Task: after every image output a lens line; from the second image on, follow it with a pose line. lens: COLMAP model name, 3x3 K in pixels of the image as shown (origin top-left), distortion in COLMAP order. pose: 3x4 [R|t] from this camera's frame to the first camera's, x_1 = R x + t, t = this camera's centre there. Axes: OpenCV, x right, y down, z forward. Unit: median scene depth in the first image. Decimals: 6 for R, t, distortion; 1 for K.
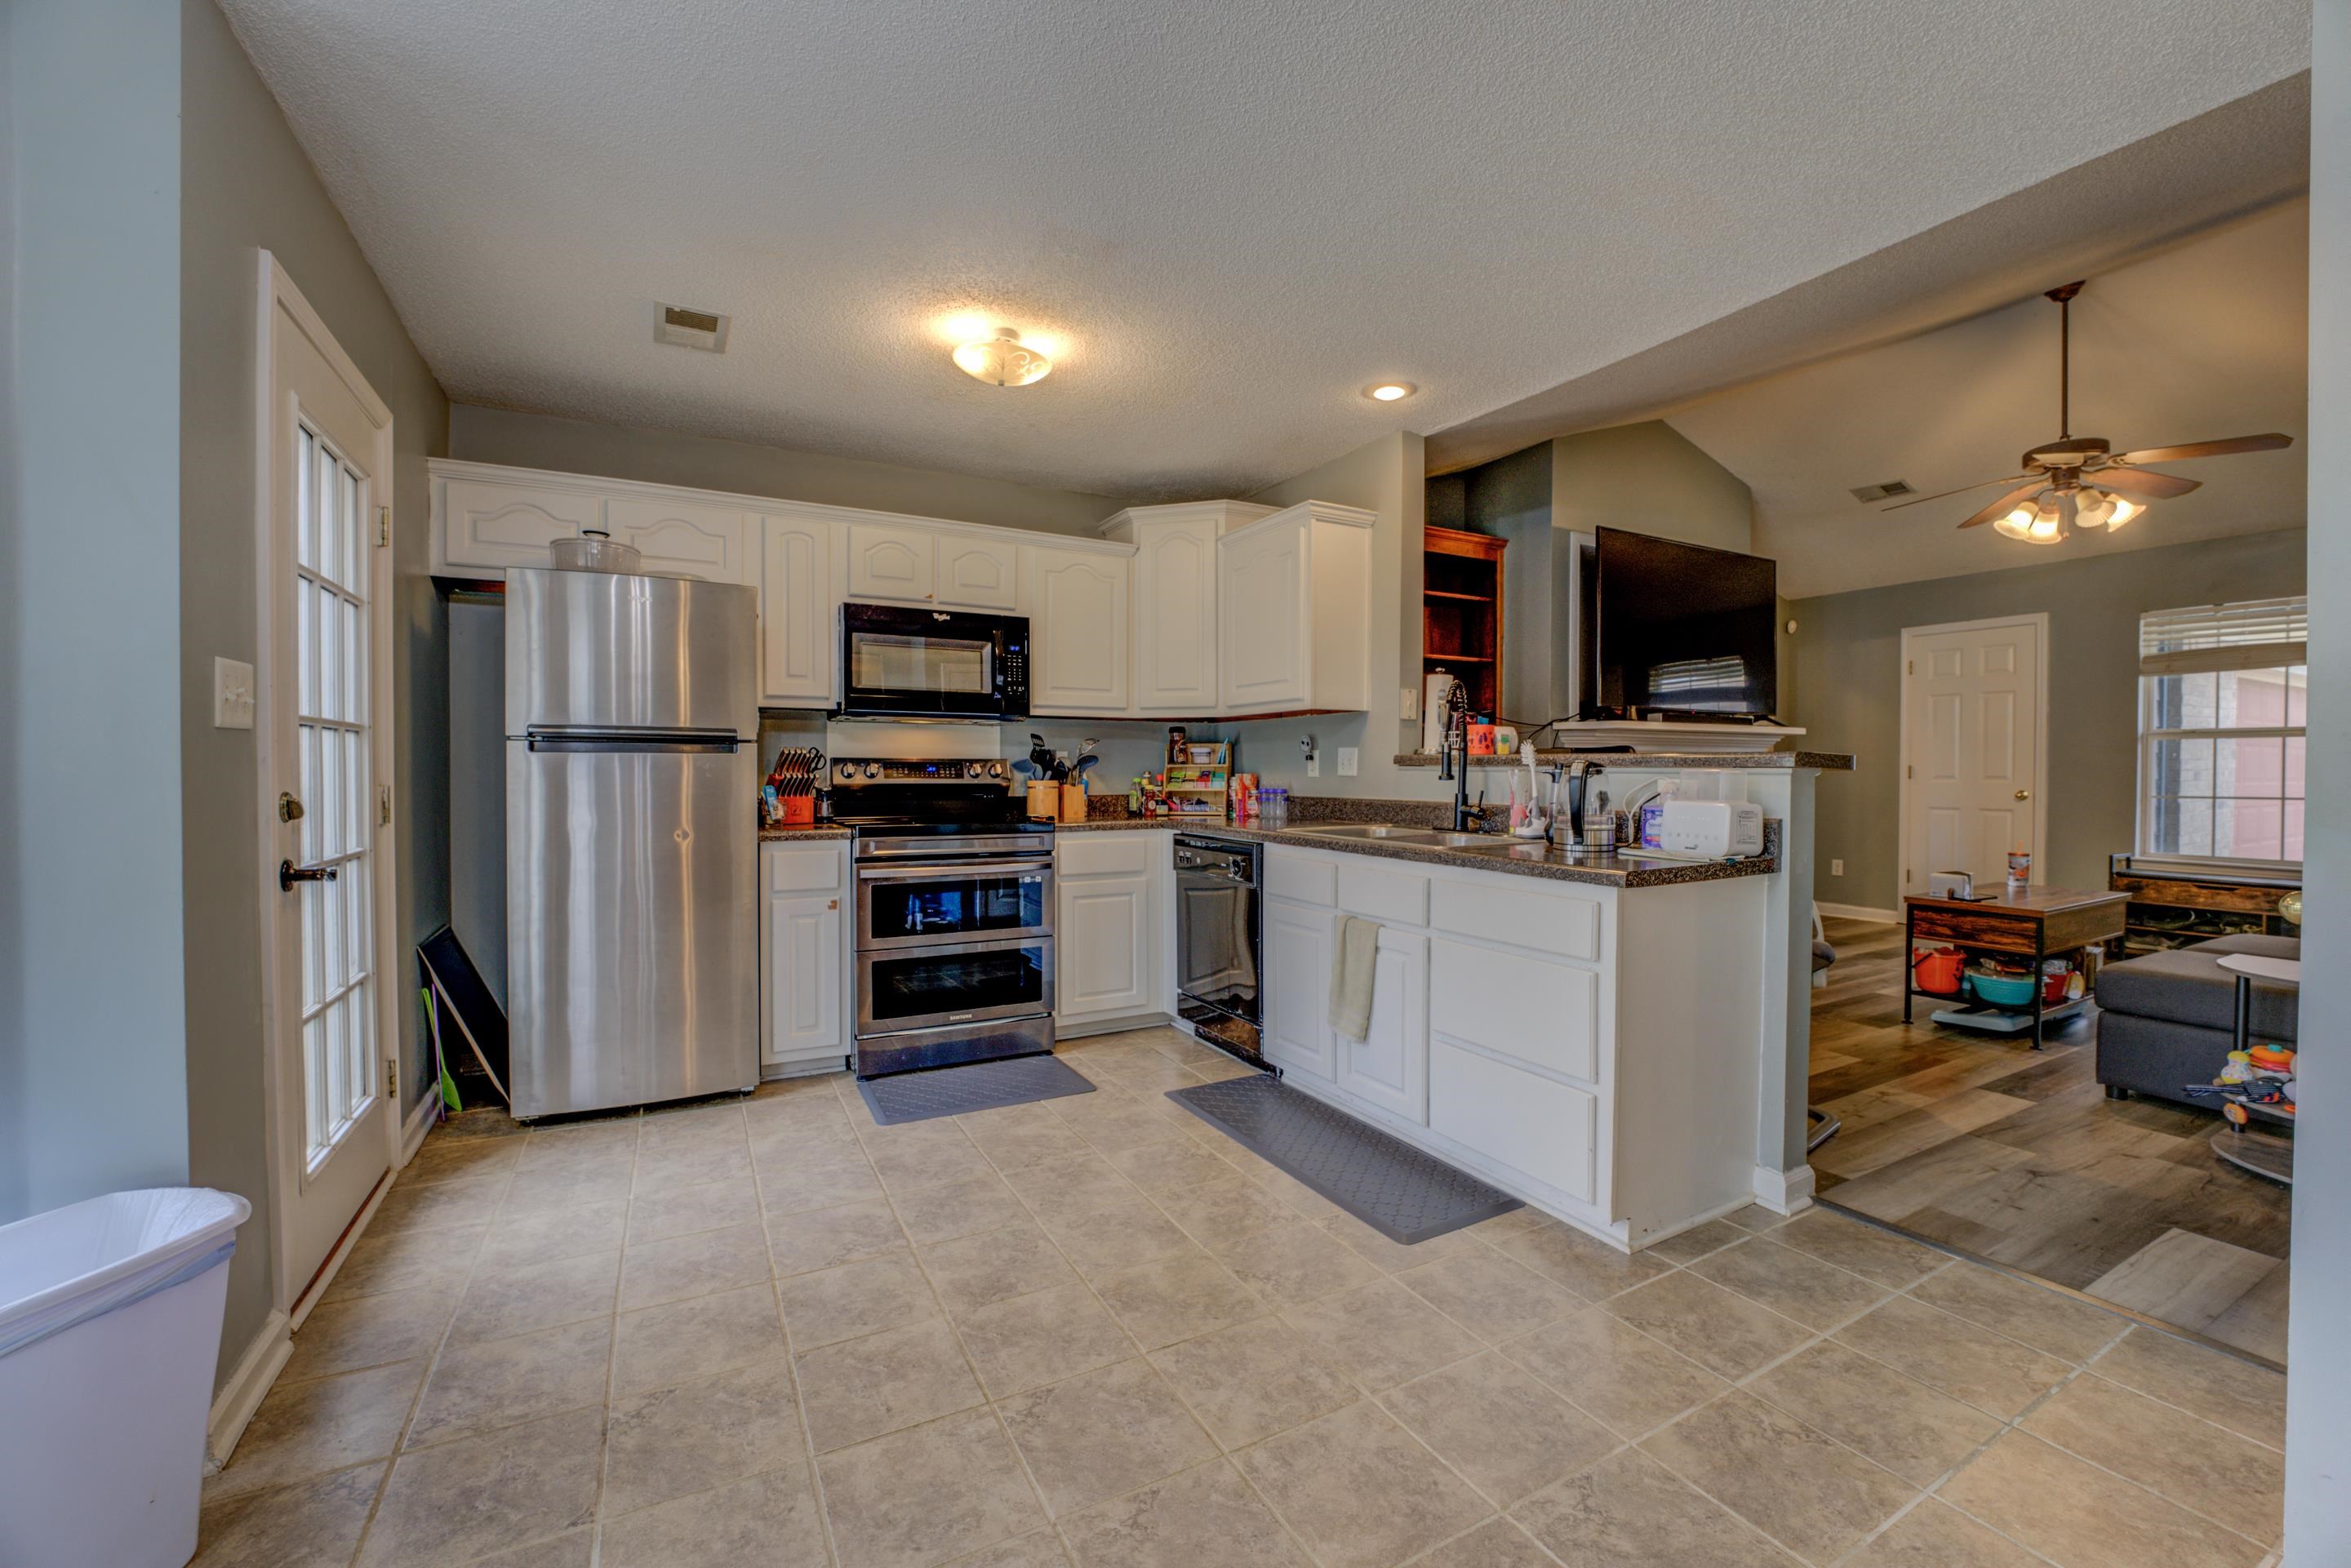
lens RADIAL K [[942.8, 0, 1217.6], [0, 942.8, 777.5], [0, 0, 1]] dist [-0.001621, -0.000174]
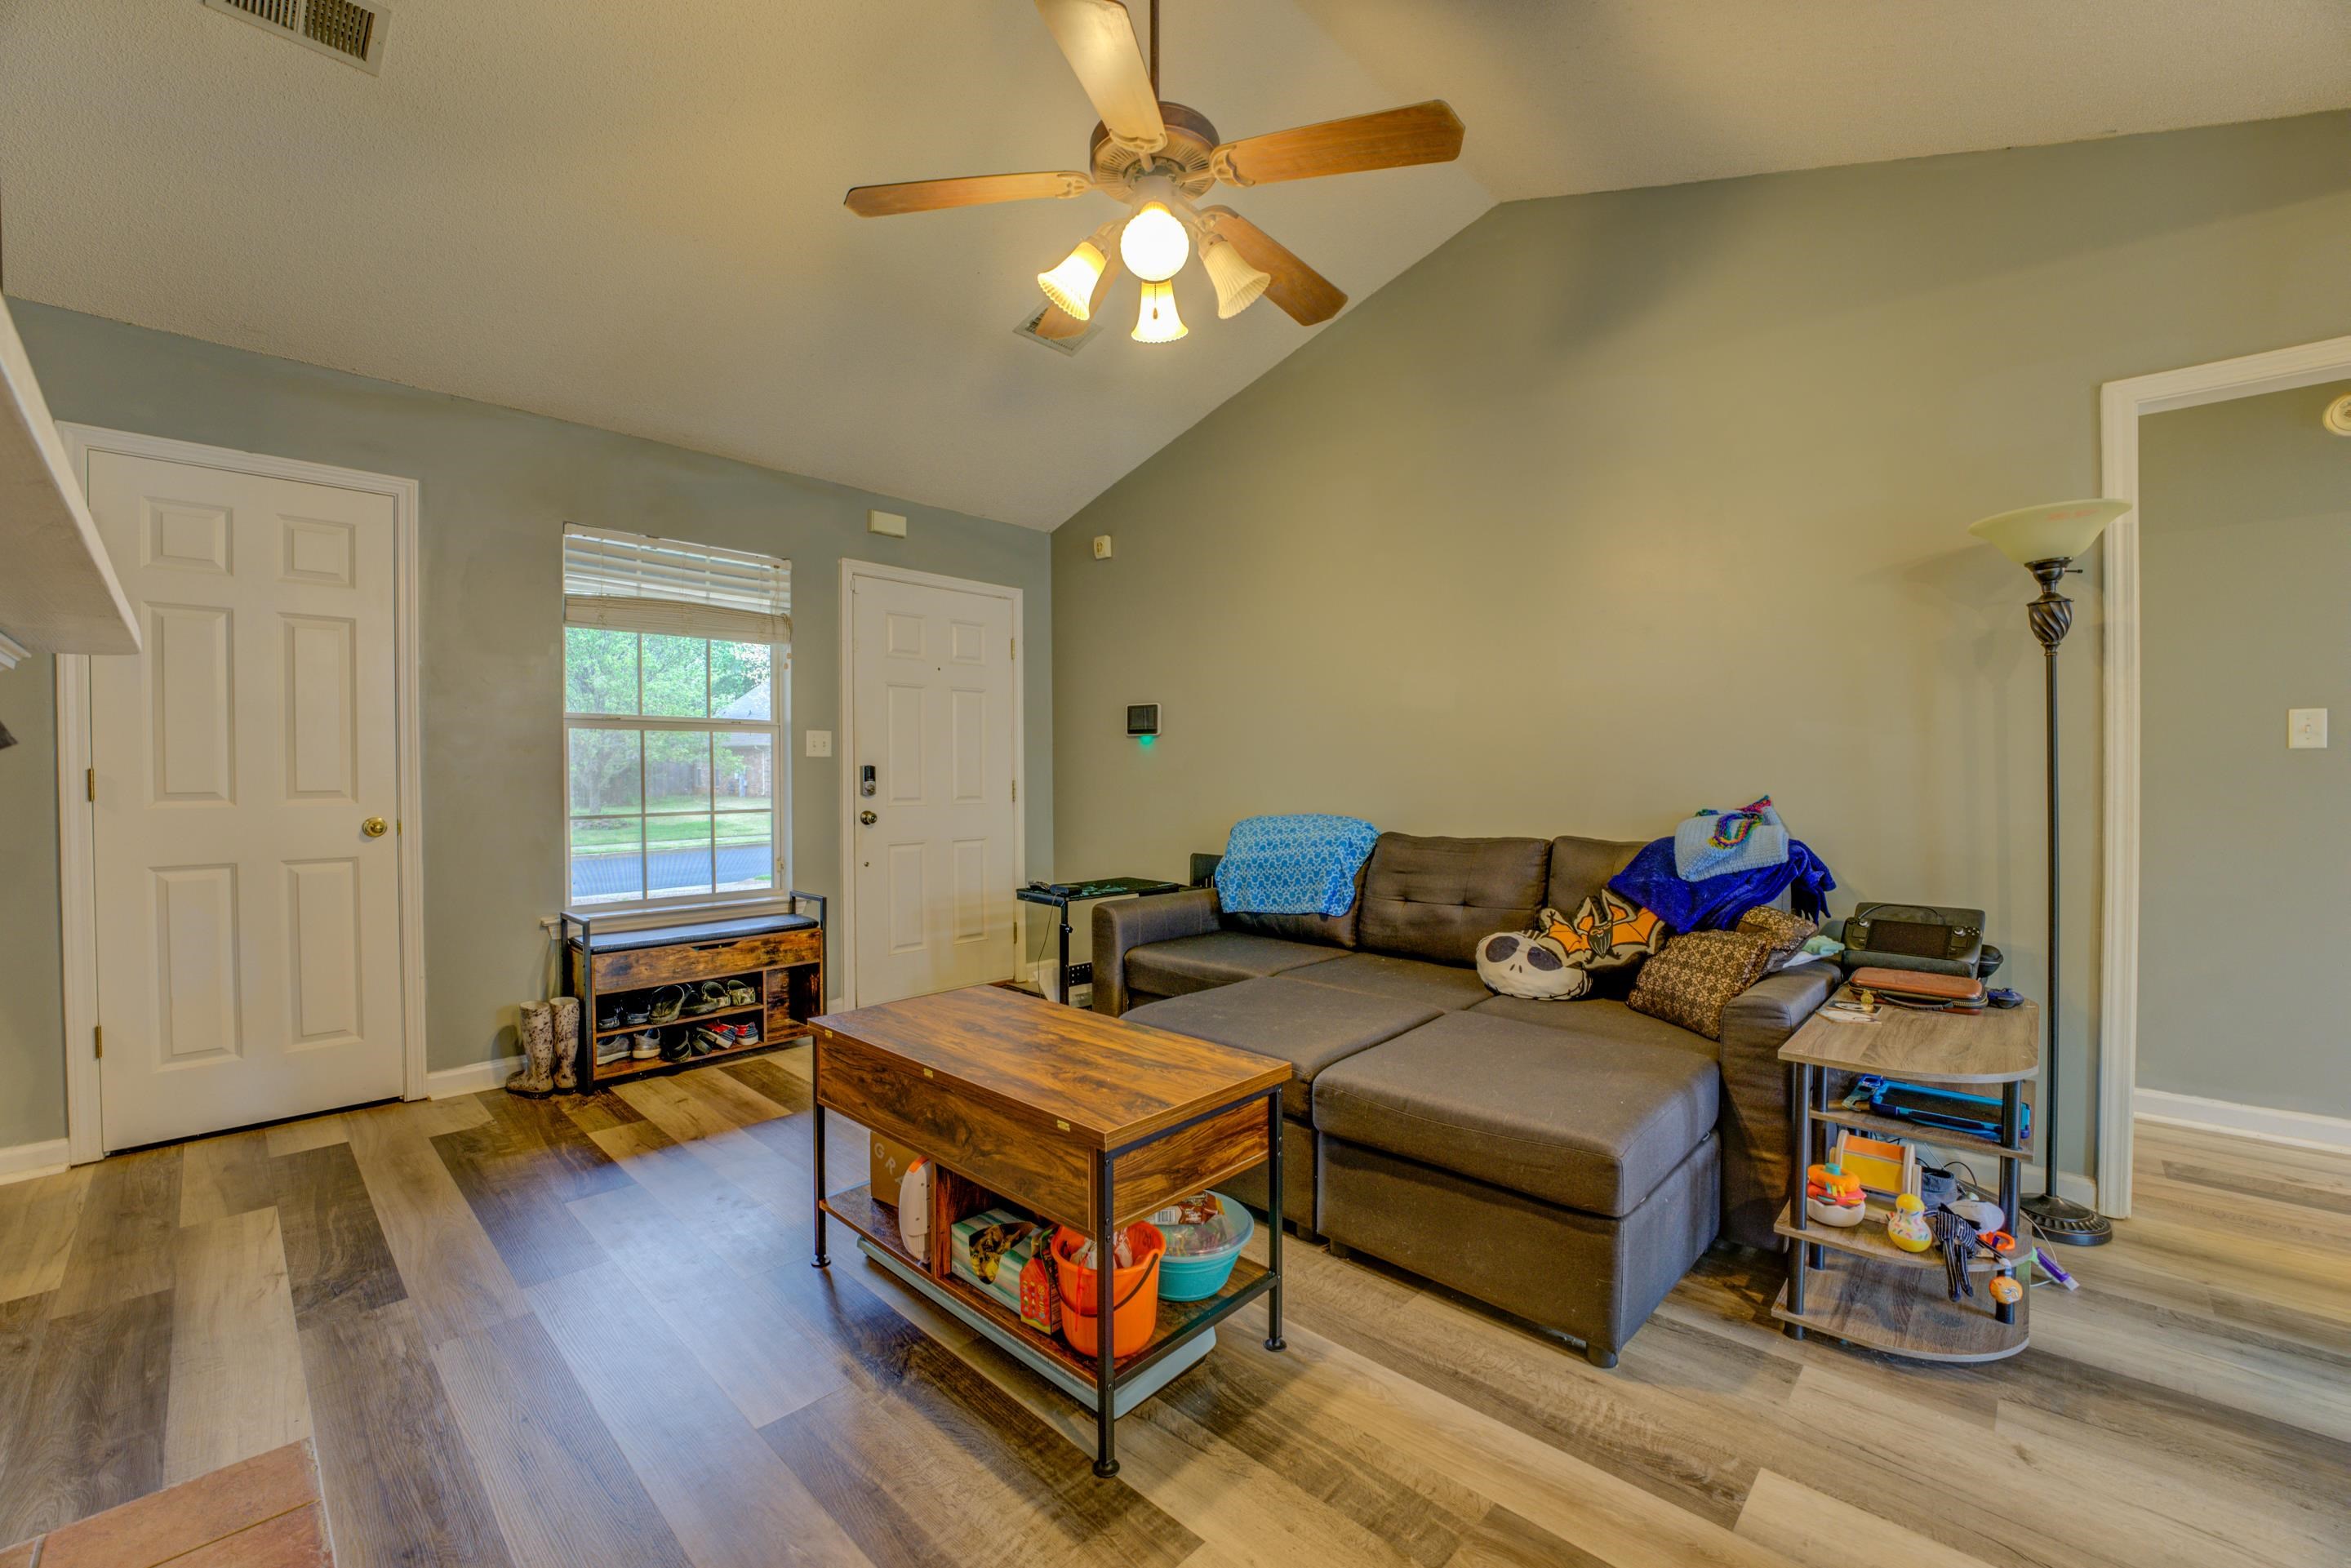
lens RADIAL K [[940.5, 0, 1171.4], [0, 940.5, 784.5], [0, 0, 1]] dist [-0.022860, 0.000146]
pose [[-0.270583, -0.013949, 0.962596, 0.305148], [0.015832, 0.999695, 0.018937, -0.008608], [-0.962567, 0.020364, -0.270279, 0.843140]]
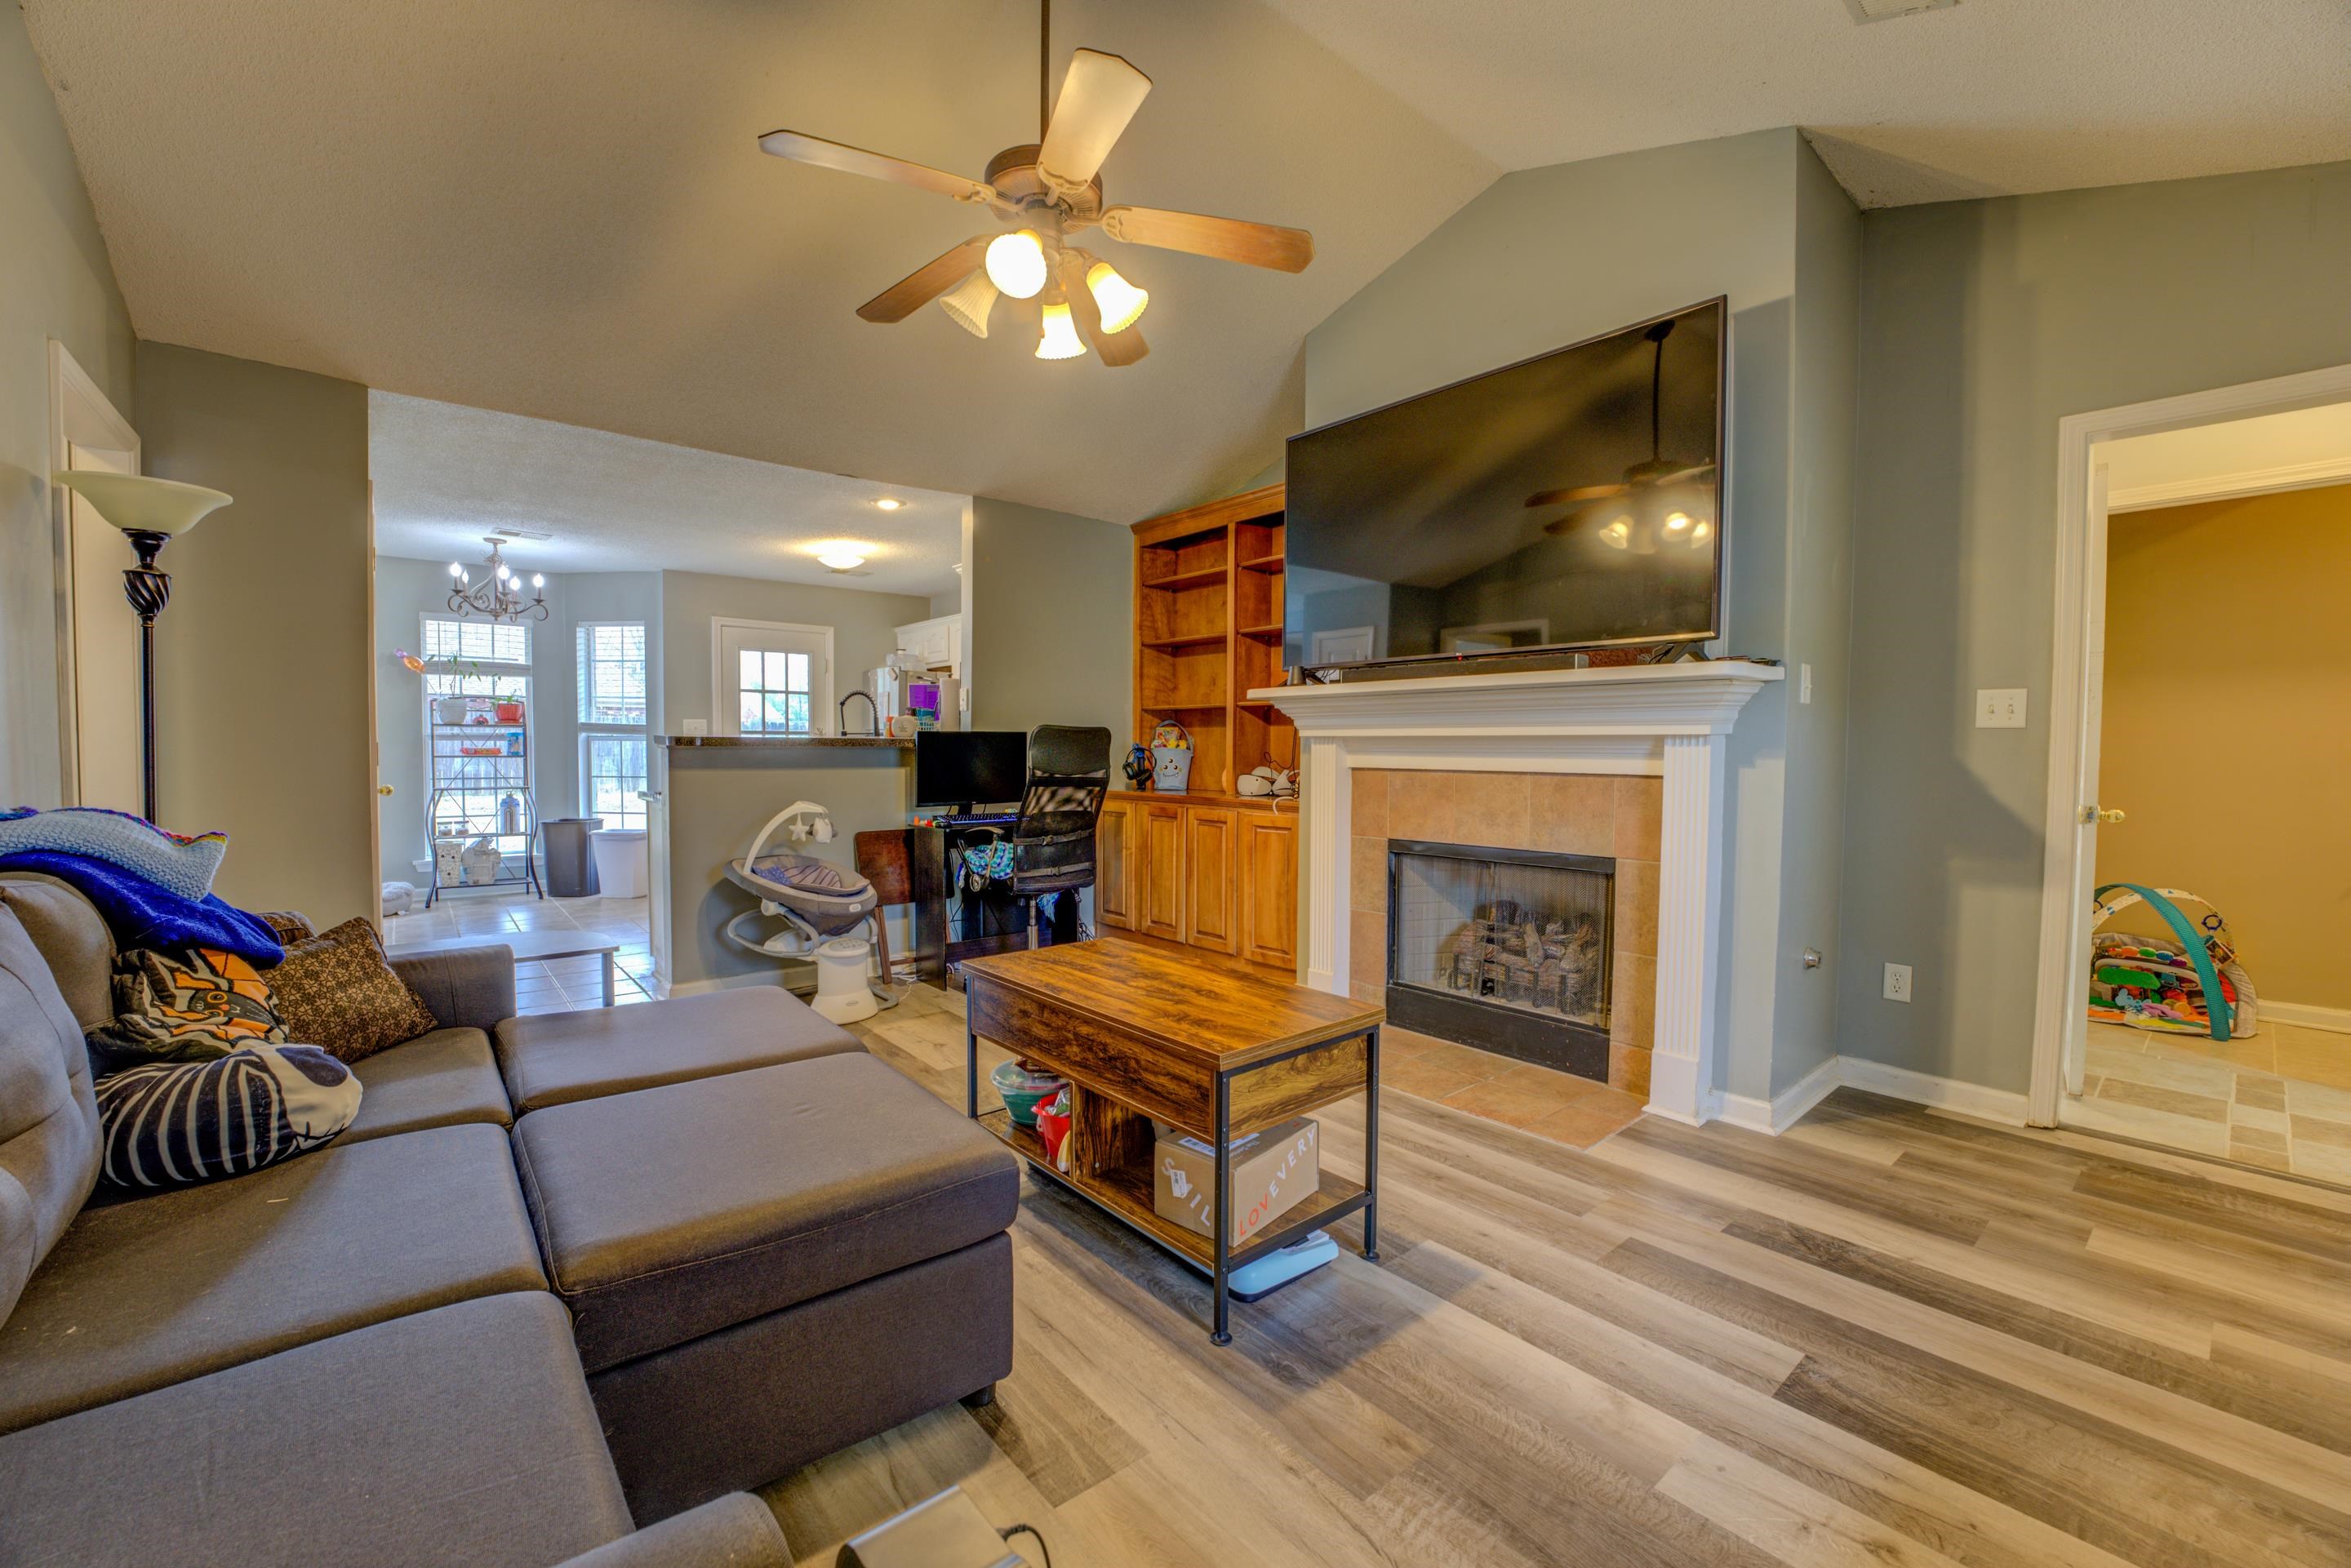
lens RADIAL K [[940.5, 0, 1171.4], [0, 940.5, 784.5], [0, 0, 1]] dist [-0.022860, 0.000146]
pose [[0.170573, 0.037998, -0.984612, 1.095337], [-0.021710, 0.999159, 0.034798, -0.004890], [0.985106, 0.015440, 0.171254, 0.732474]]
